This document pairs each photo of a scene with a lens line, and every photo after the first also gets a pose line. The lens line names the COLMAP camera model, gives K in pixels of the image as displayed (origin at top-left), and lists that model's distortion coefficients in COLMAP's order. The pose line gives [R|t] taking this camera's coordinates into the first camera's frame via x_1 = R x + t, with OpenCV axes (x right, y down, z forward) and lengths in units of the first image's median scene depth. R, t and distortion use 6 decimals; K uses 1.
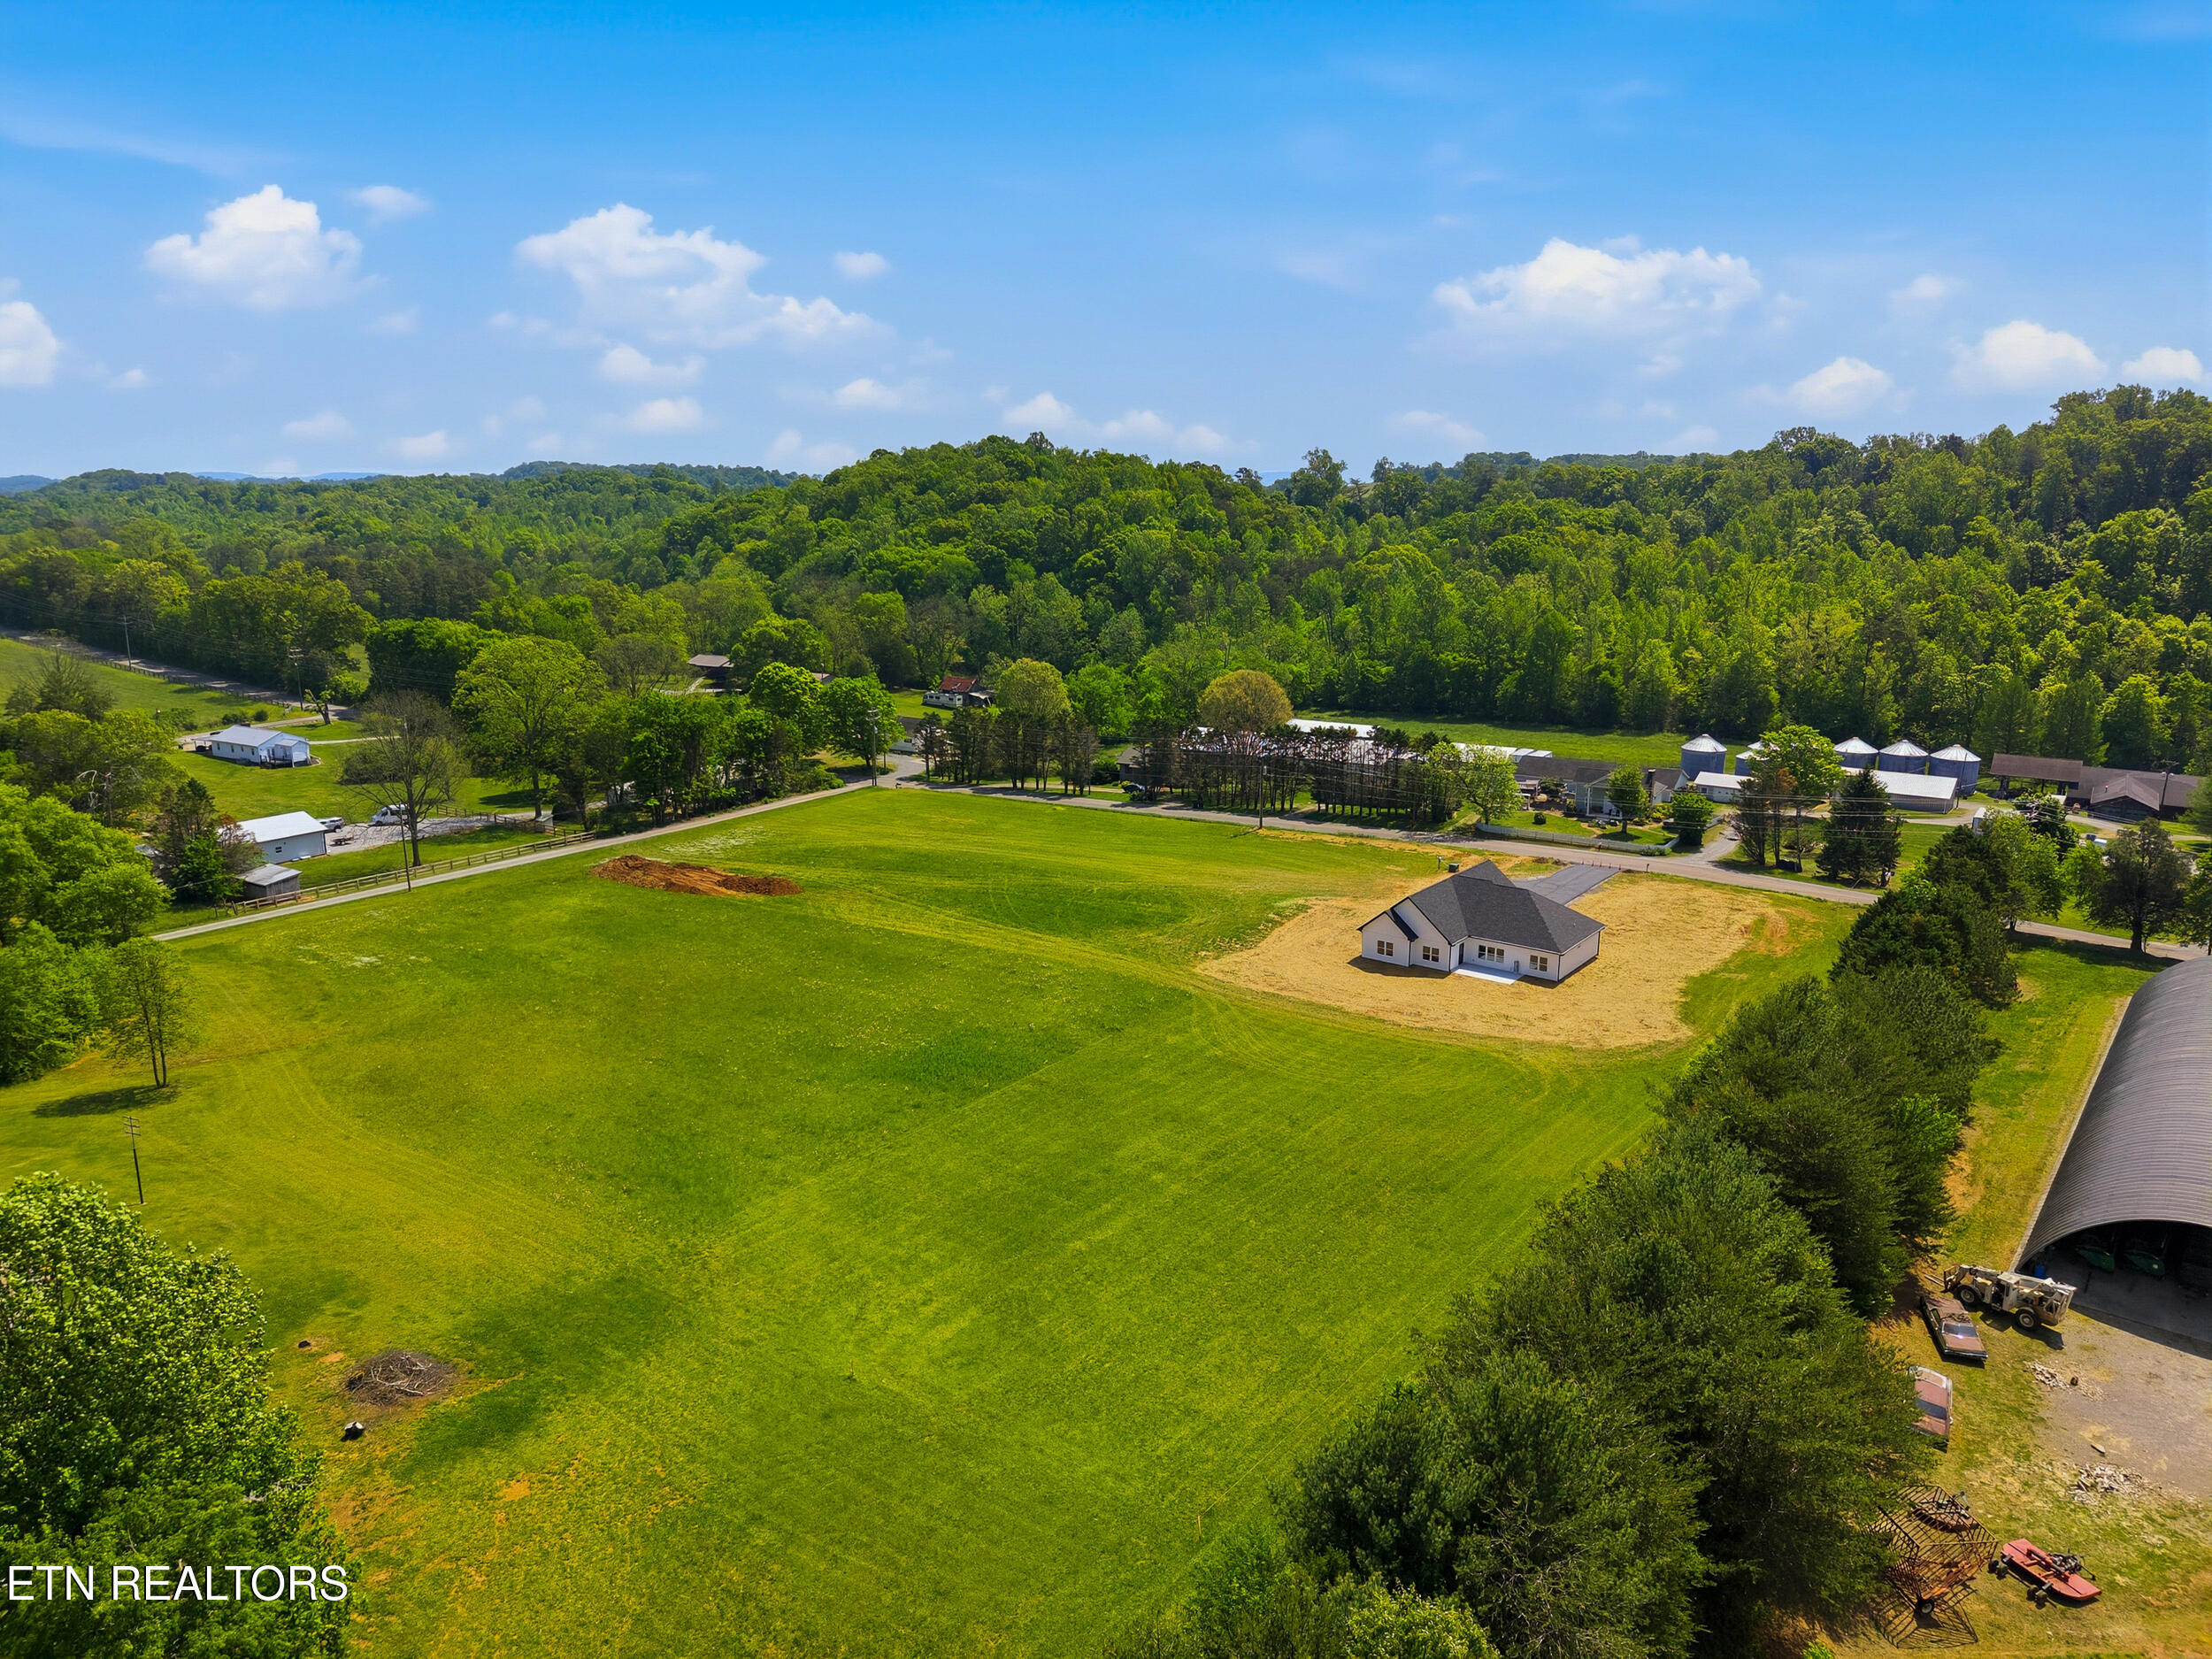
lens RADIAL K [[1497.9, 0, 1106.0], [0, 1497.9, 829.5], [0, 0, 1]] dist [0.004108, -0.000729]
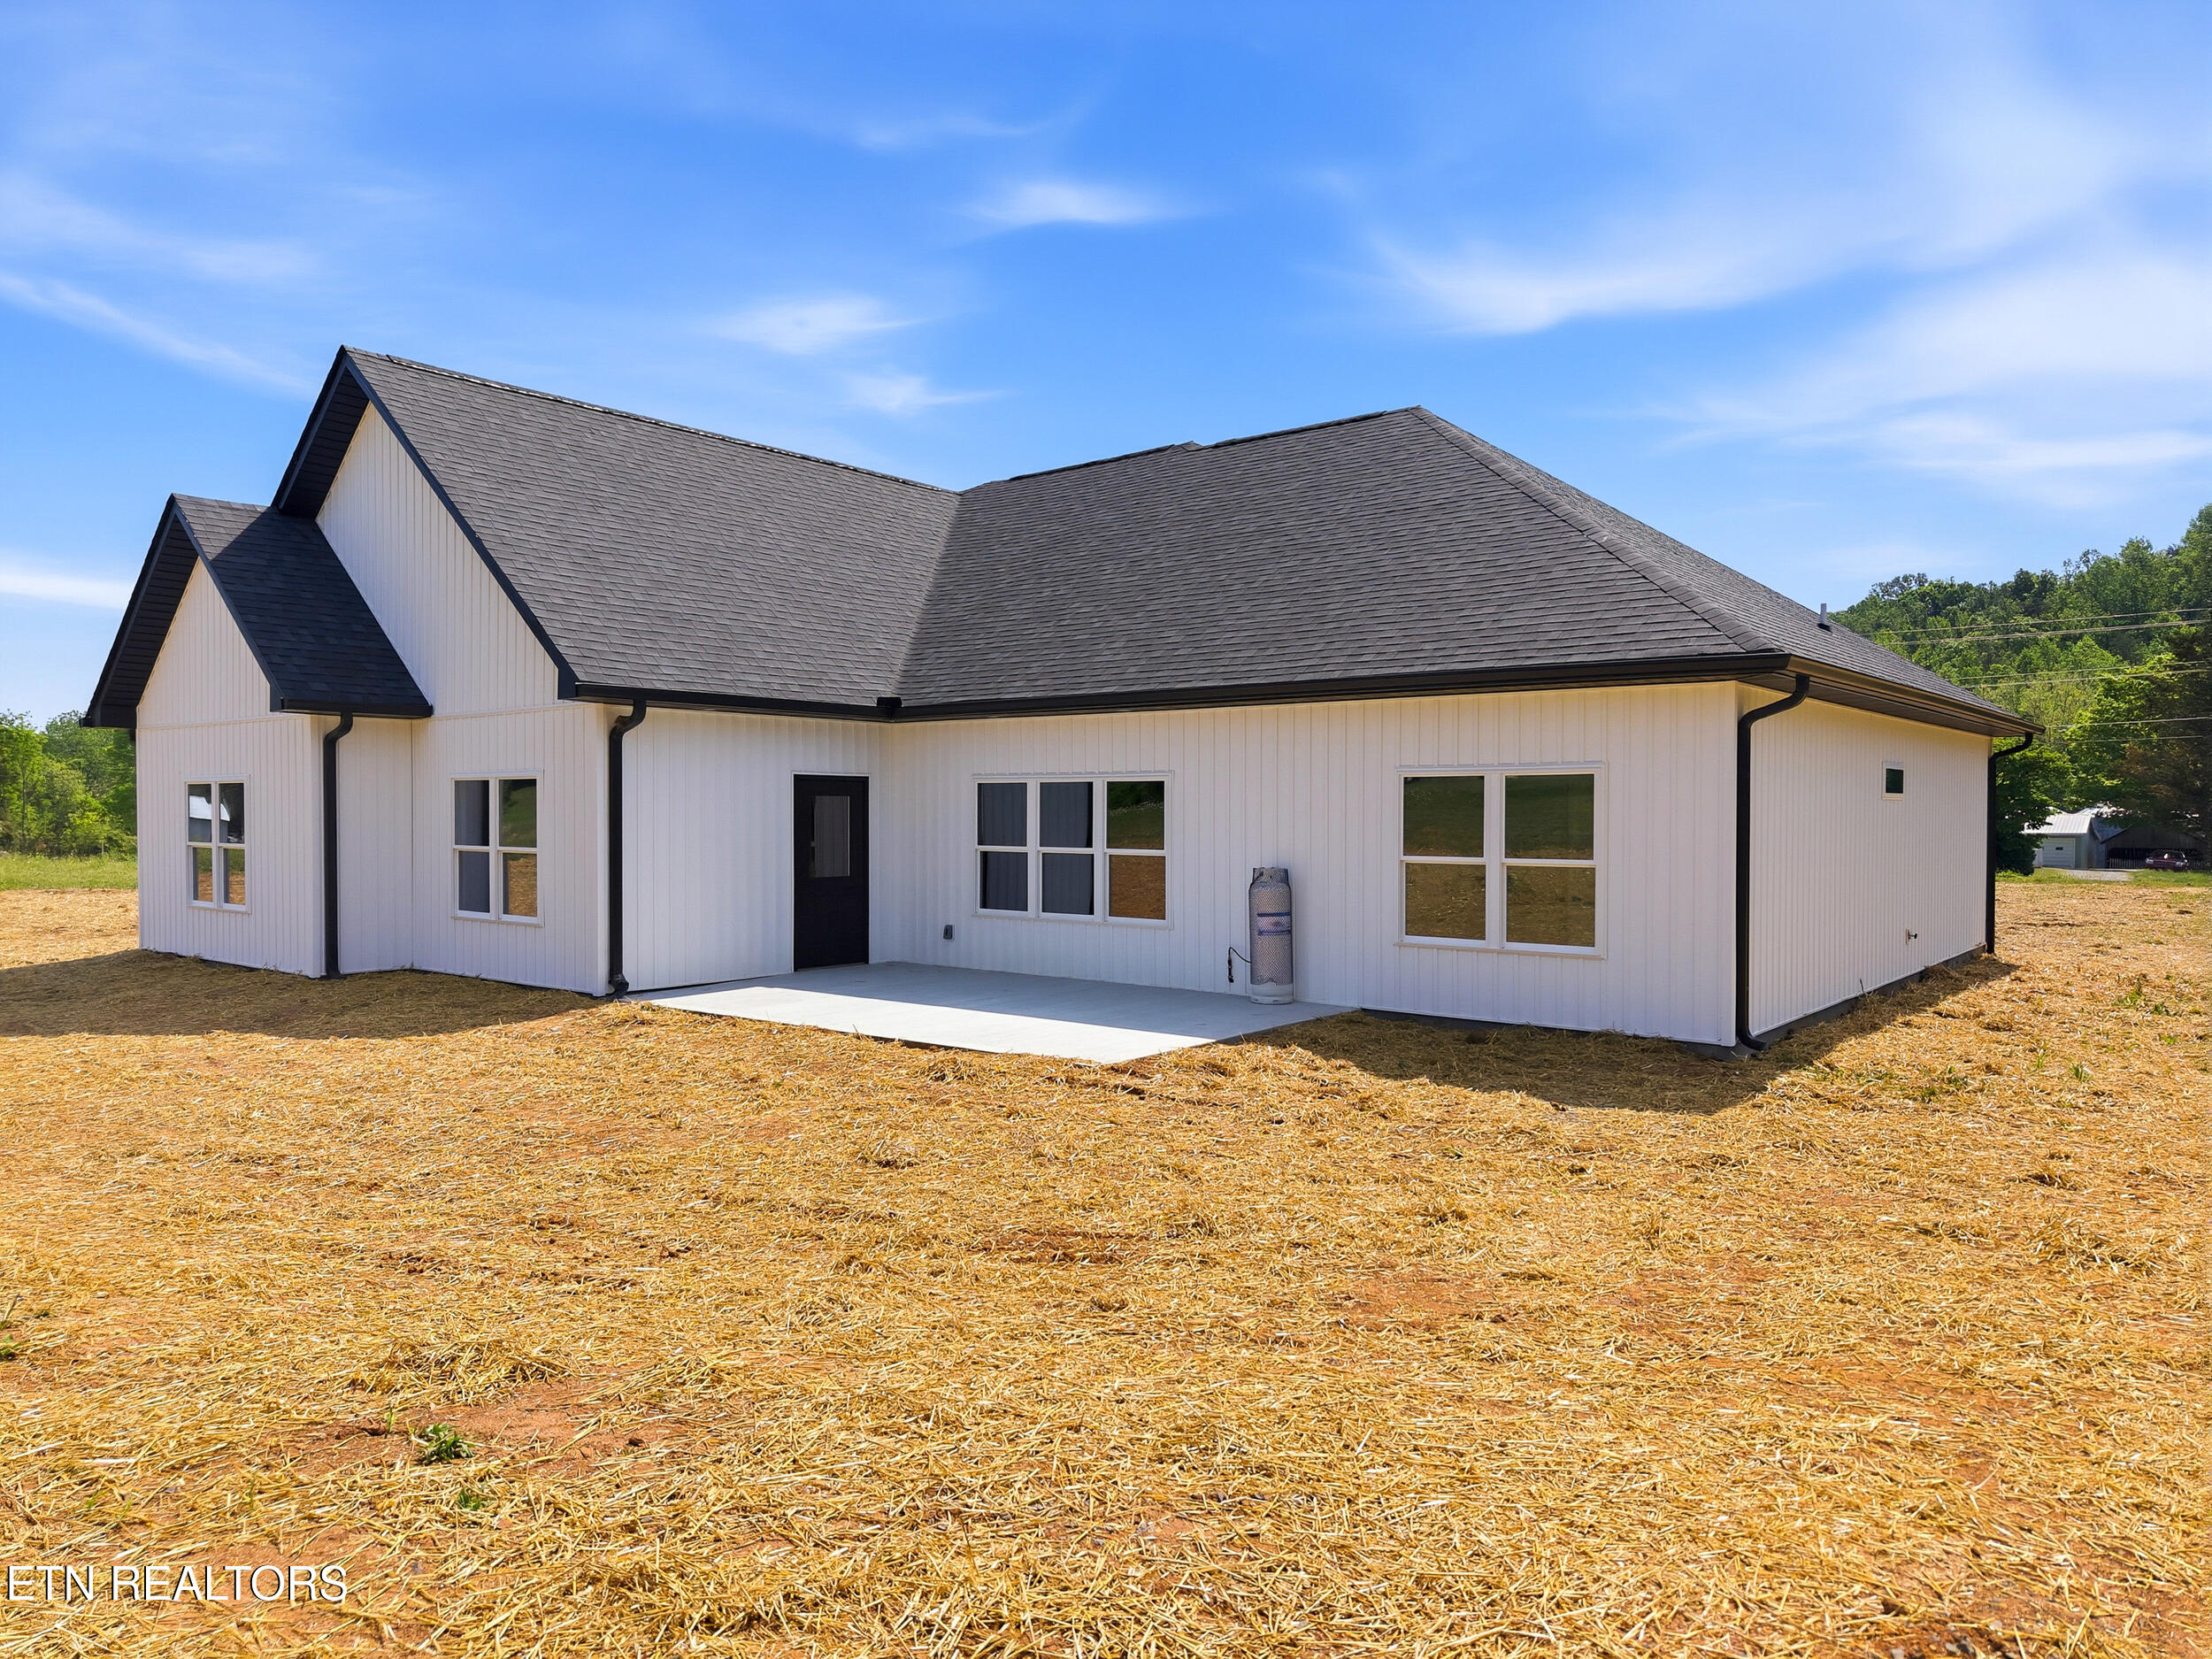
lens RADIAL K [[1497.9, 0, 1106.0], [0, 1497.9, 829.5], [0, 0, 1]] dist [0.004108, -0.000729]
pose [[0.999474, 0.014843, -0.028821, 0.263081], [-0.020737, 0.976082, -0.216412, 0.104797], [0.024920, 0.216896, 0.975877, 0.895147]]
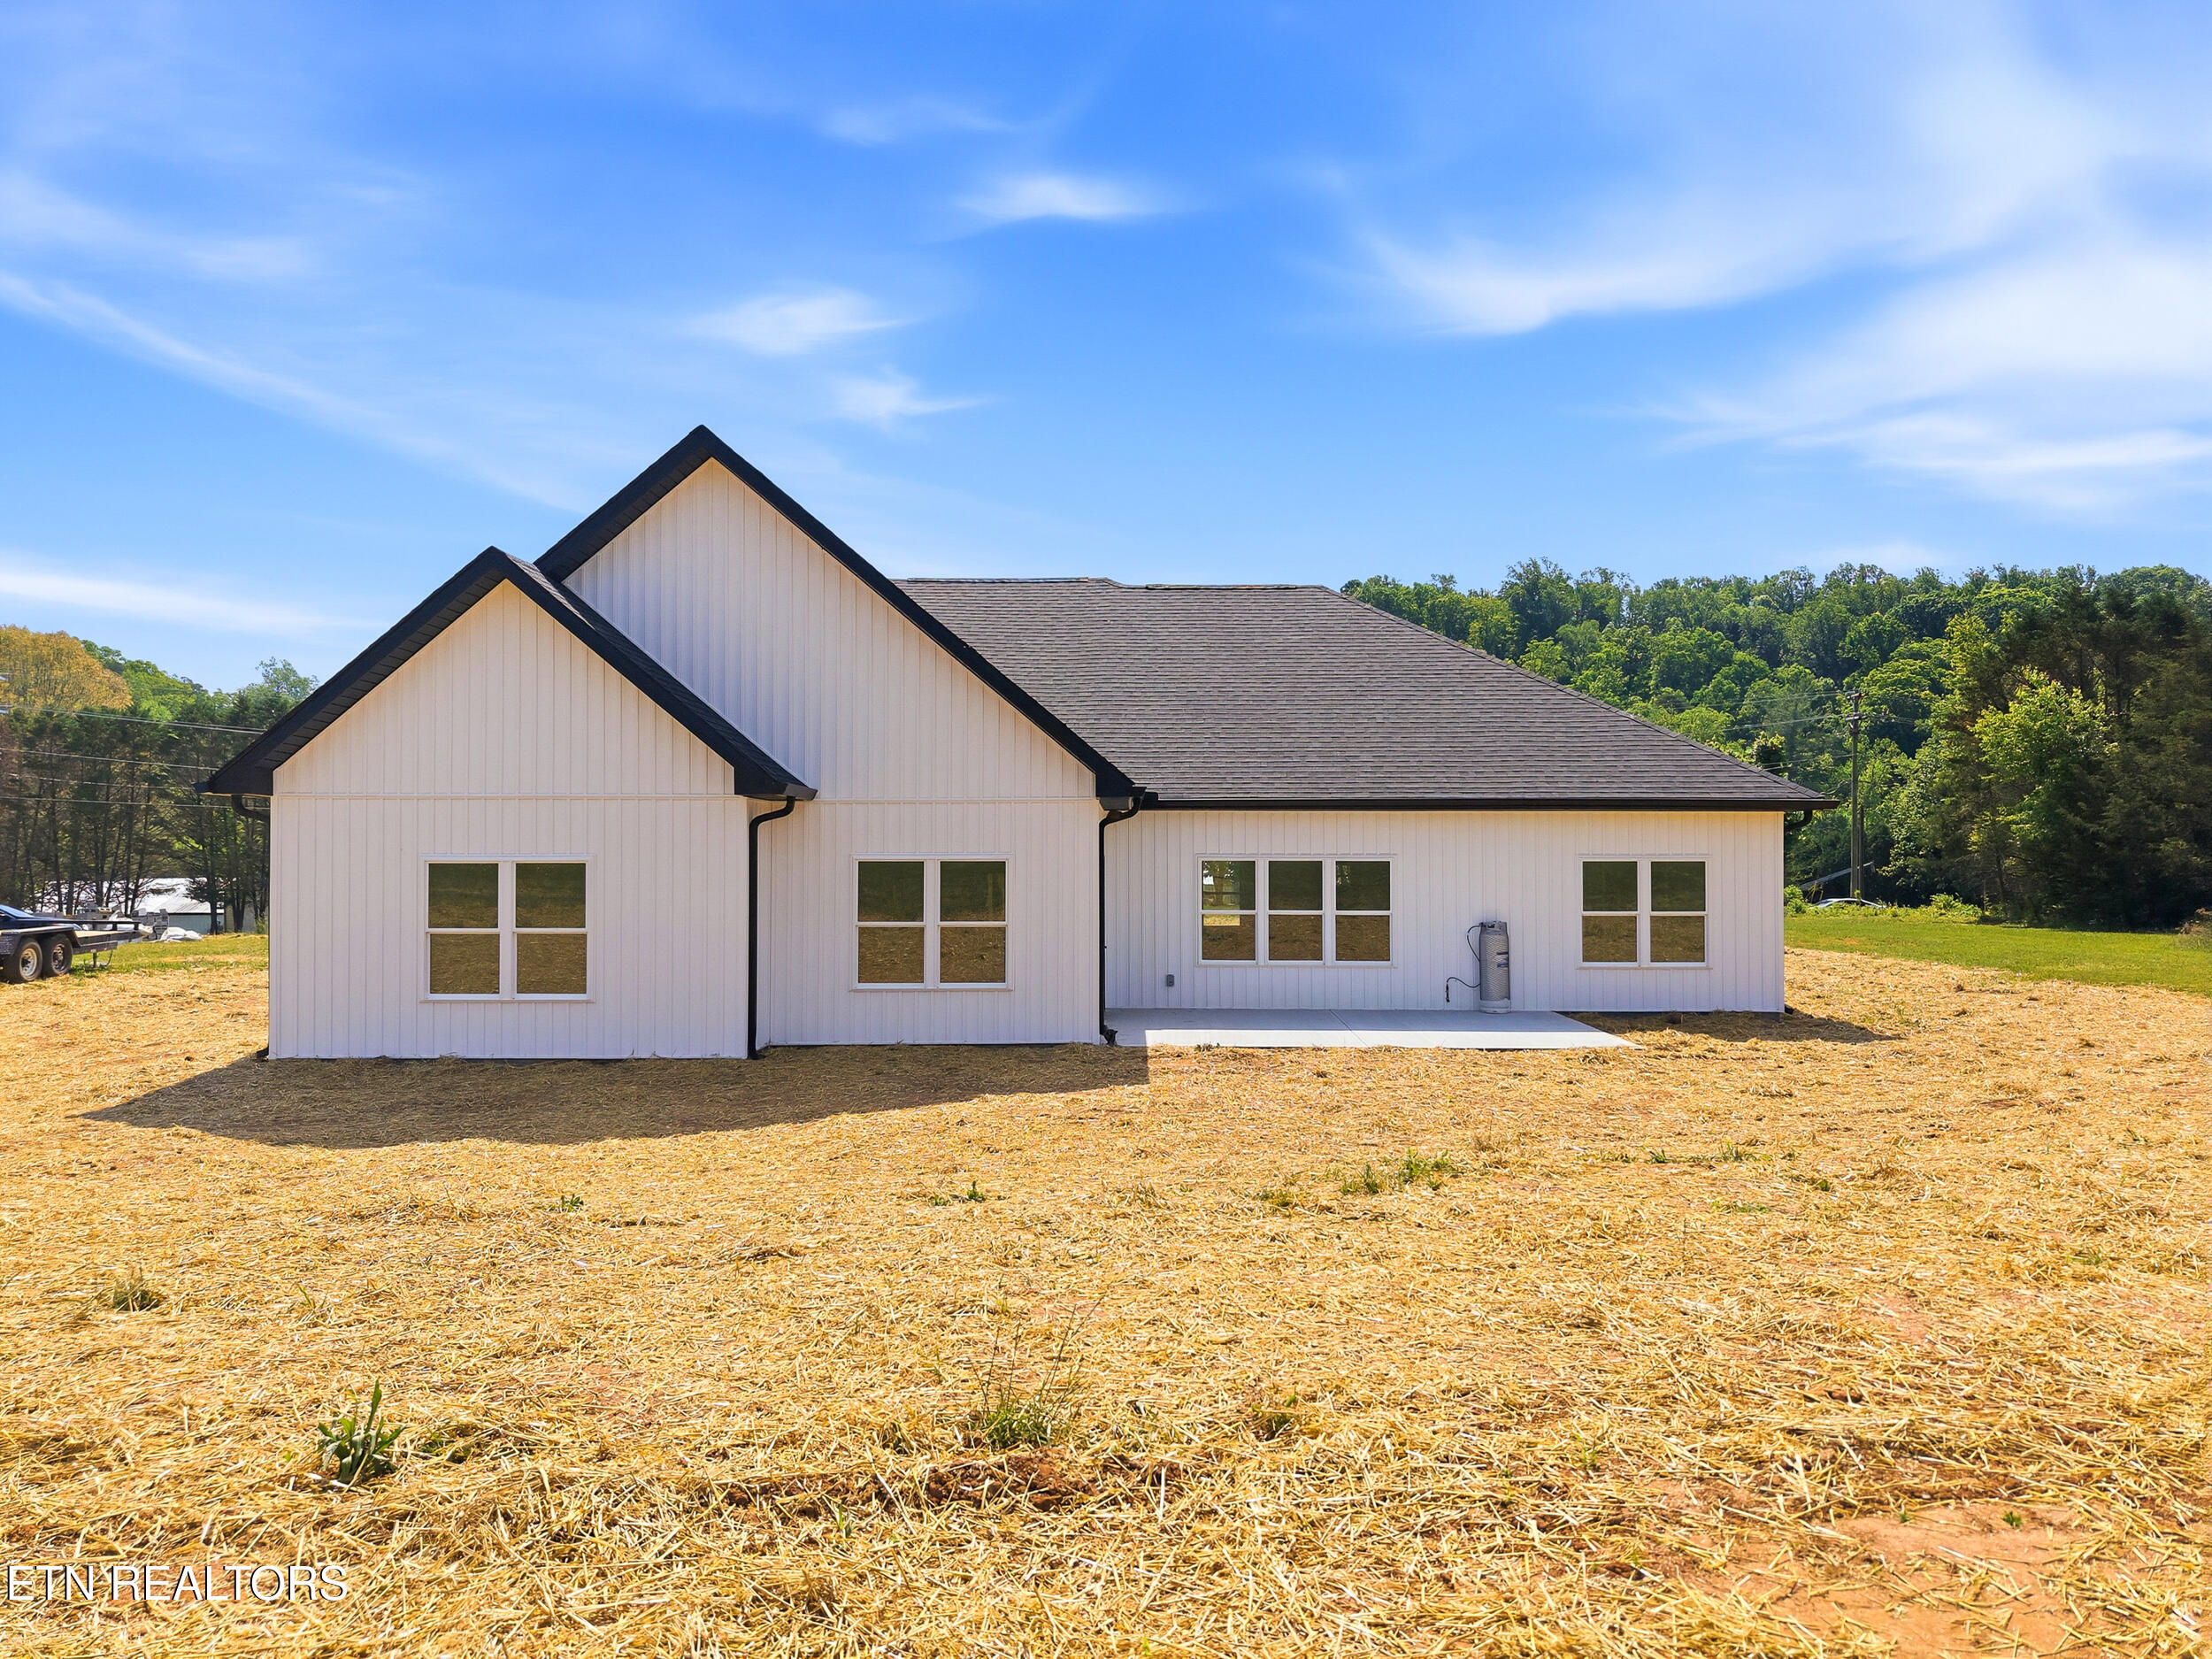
lens RADIAL K [[1497.9, 0, 1106.0], [0, 1497.9, 829.5], [0, 0, 1]] dist [0.004108, -0.000729]
pose [[0.781049, 0.029253, 0.623784, 0.154066], [0.138535, 0.965895, -0.218758, 0.104091], [-0.608909, 0.257277, 0.750359, 0.901433]]
